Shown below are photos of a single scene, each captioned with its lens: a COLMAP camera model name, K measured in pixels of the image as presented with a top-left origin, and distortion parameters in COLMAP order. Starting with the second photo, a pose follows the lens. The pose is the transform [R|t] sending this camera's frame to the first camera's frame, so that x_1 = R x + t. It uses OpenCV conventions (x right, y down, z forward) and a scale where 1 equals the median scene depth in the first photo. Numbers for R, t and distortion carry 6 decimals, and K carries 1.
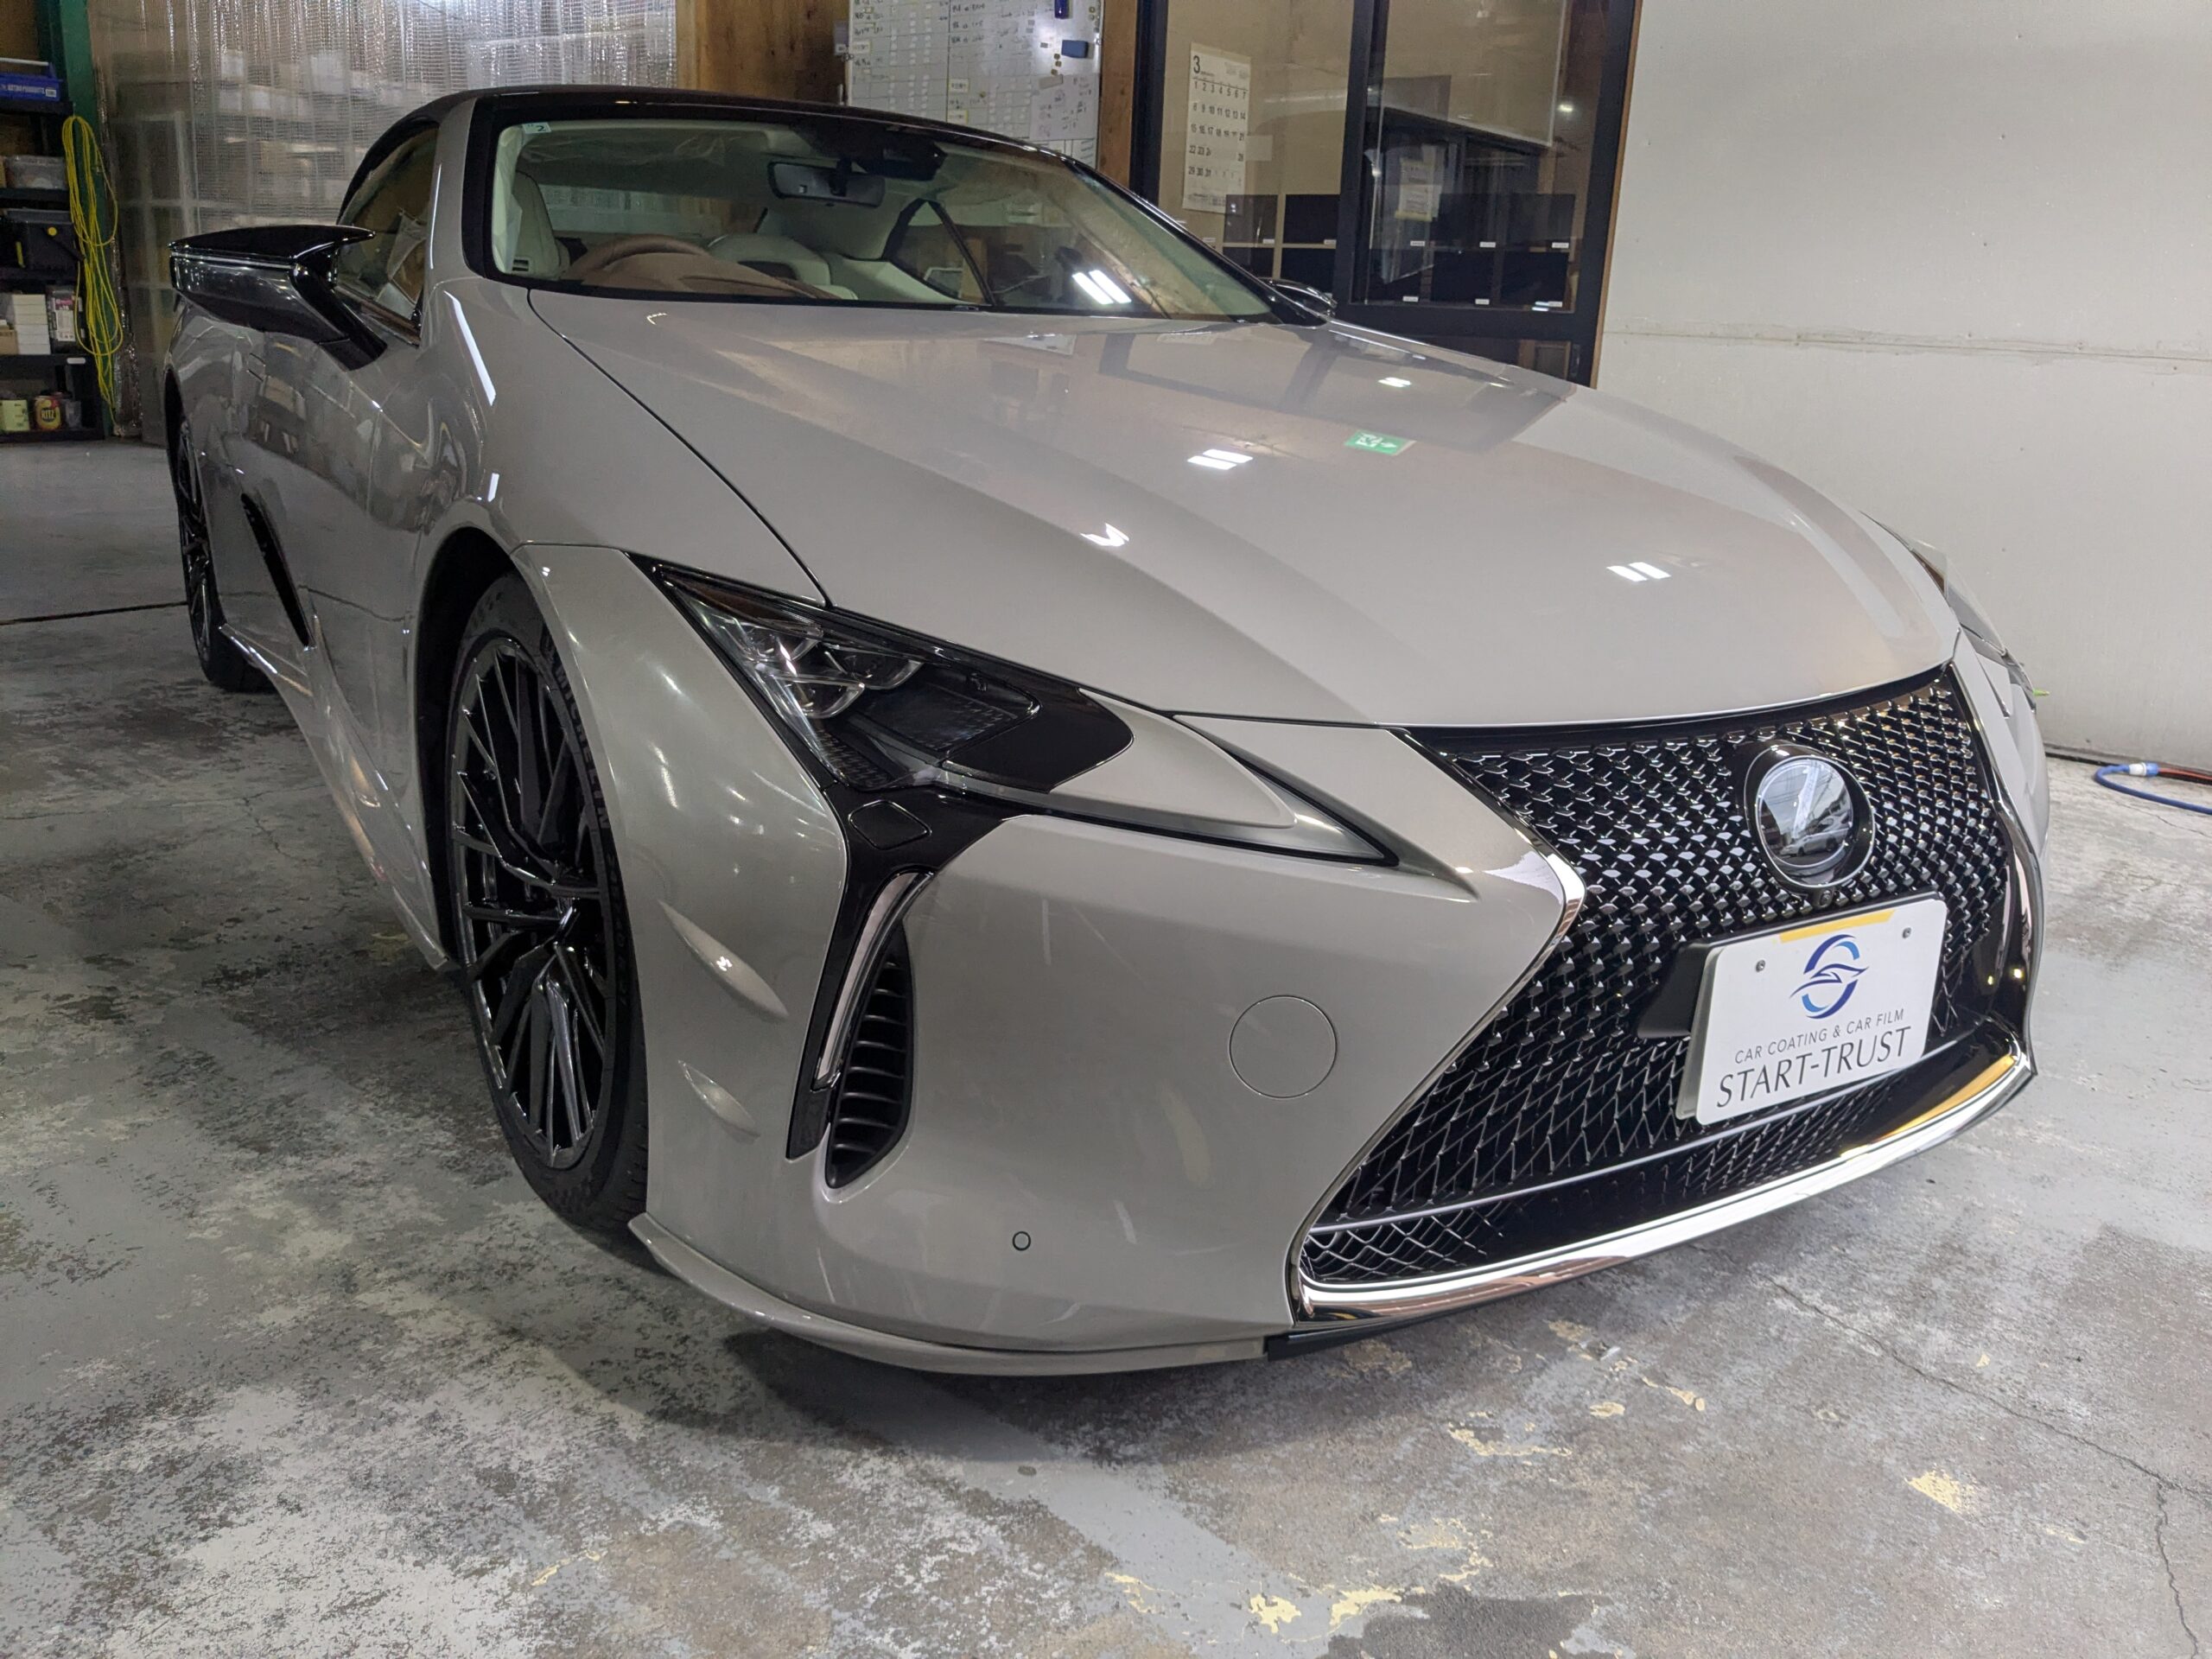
lens RADIAL K [[1753.4, 0, 1106.0], [0, 1753.4, 790.8], [0, 0, 1]] dist [0.004646, 0.001740]
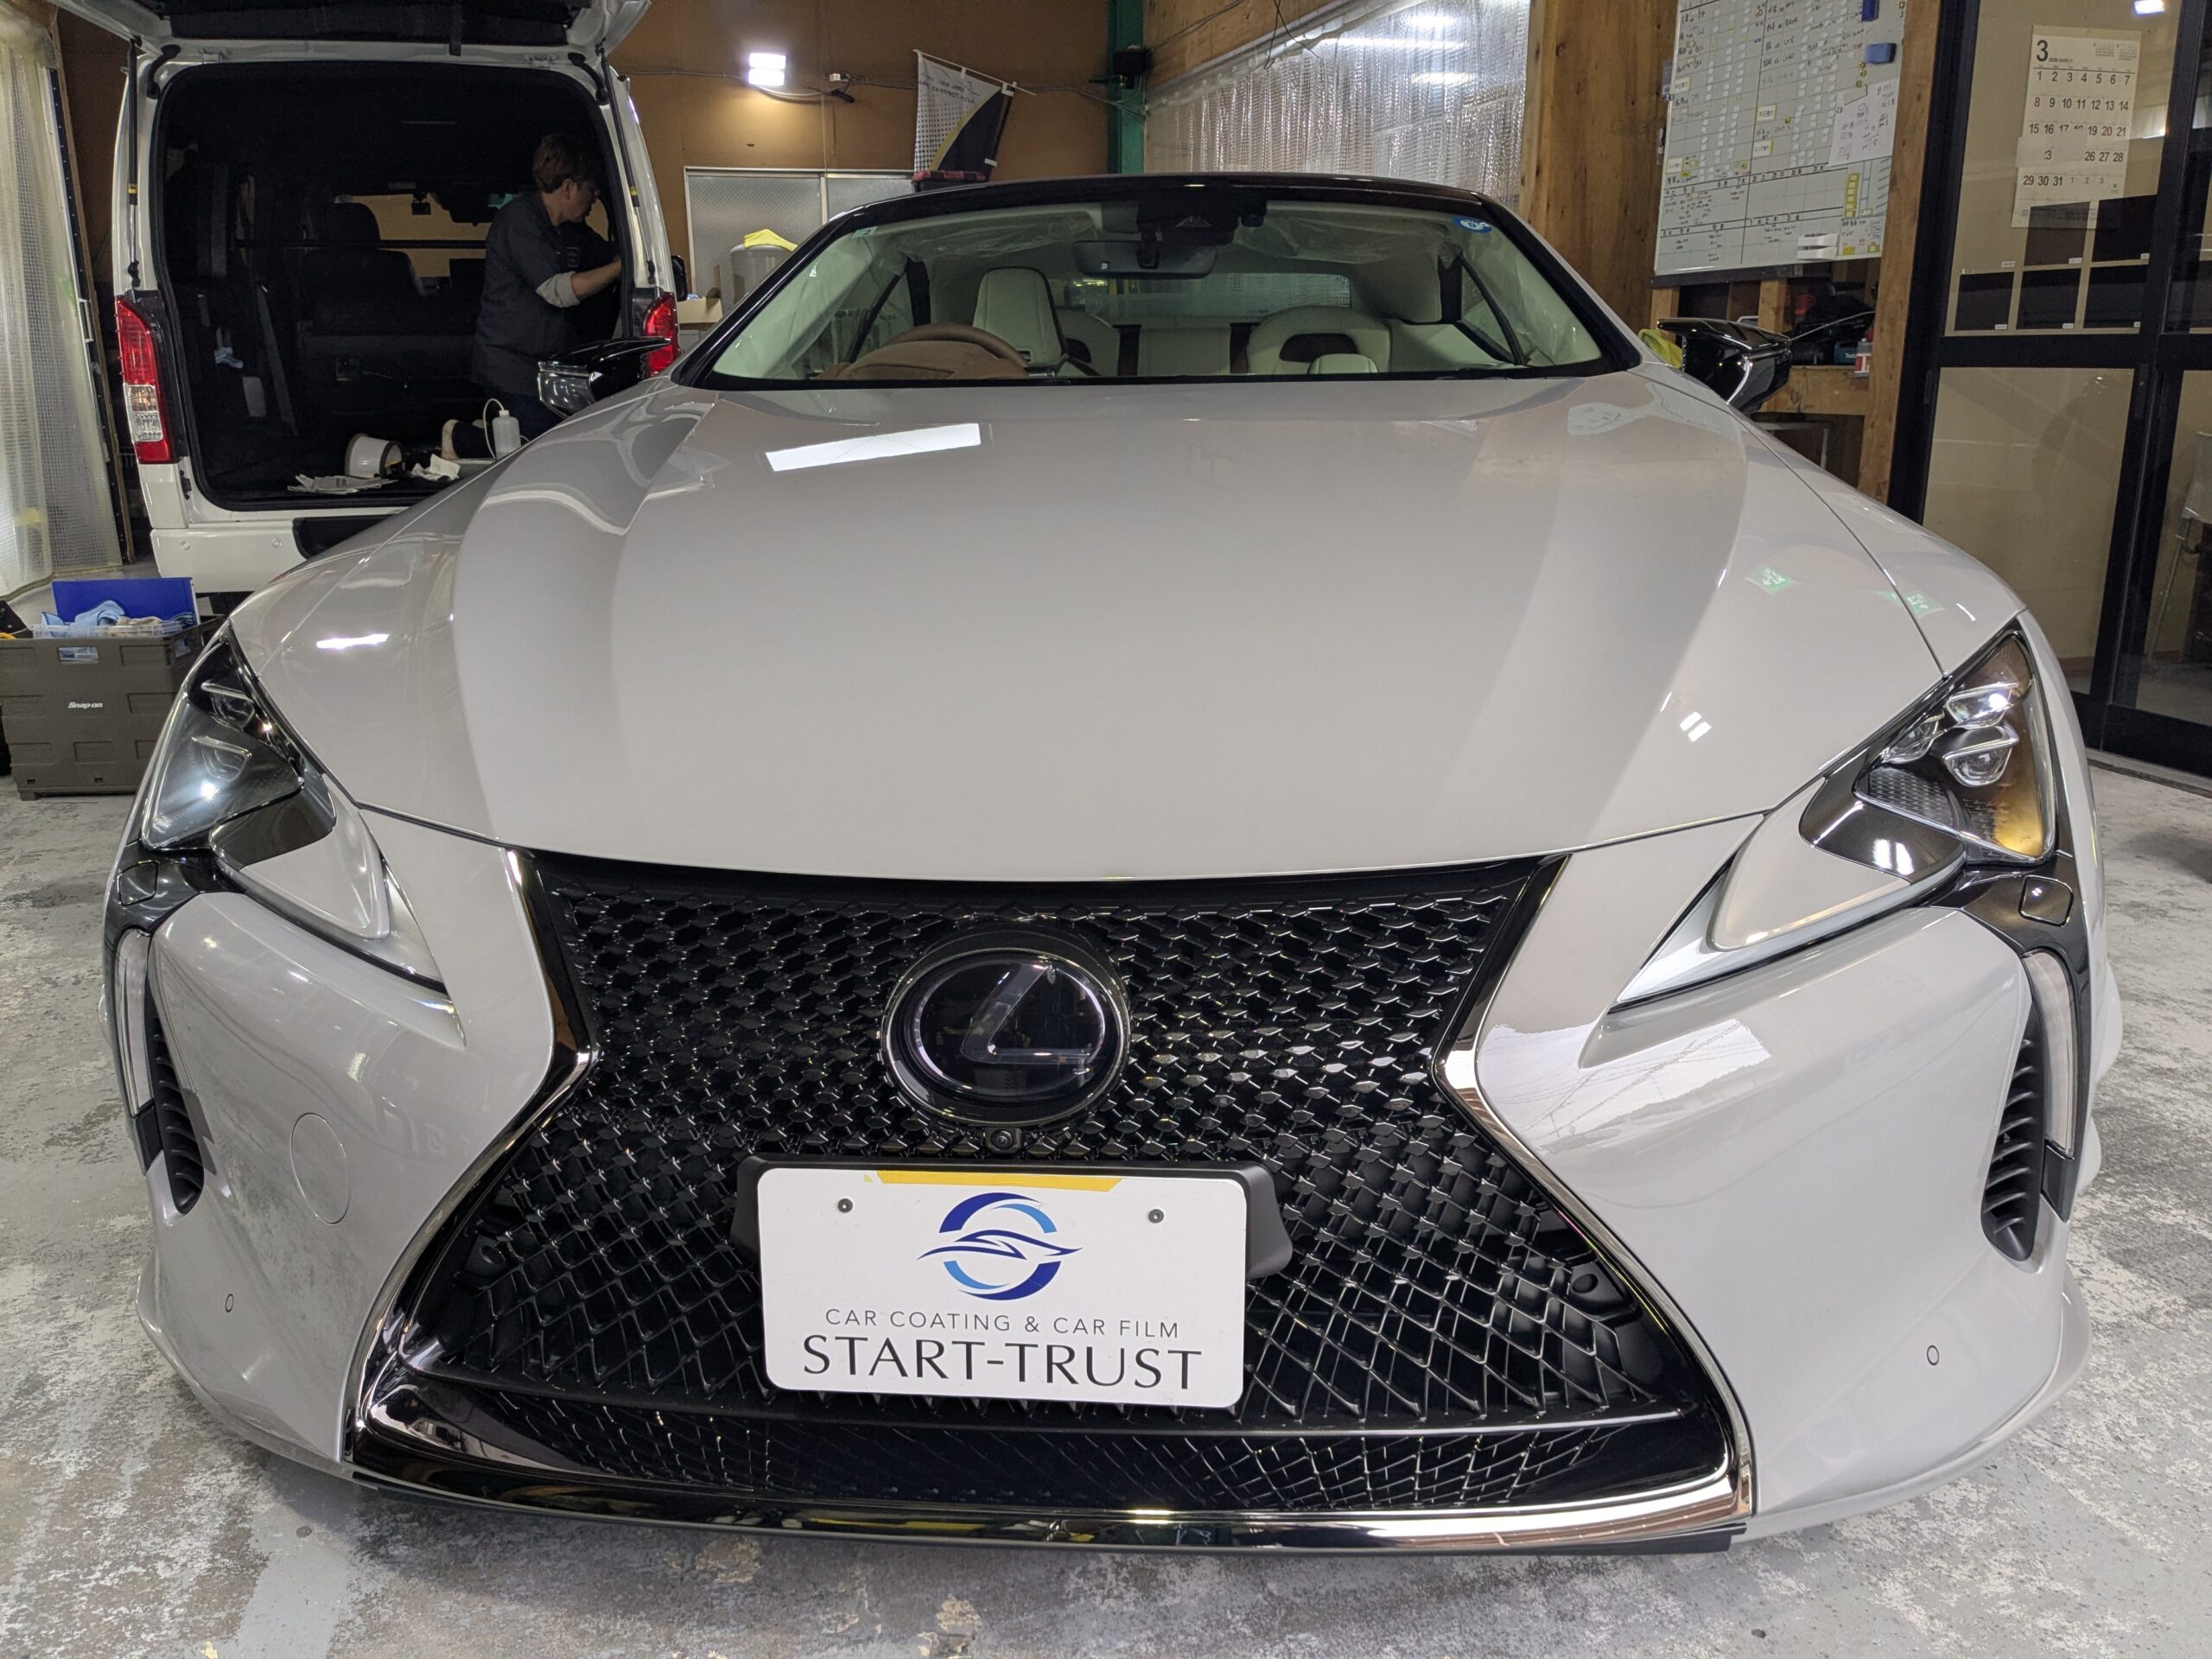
lens RADIAL K [[1753.4, 0, 1106.0], [0, 1753.4, 829.5], [0, 0, 1]] dist [0.041975, -0.075983]
pose [[0.801659, 0.102892, -0.588860, 0.313233], [-0.112356, 0.993454, 0.020628, -0.032880], [0.587127, 0.049625, 0.807972, 0.147921]]
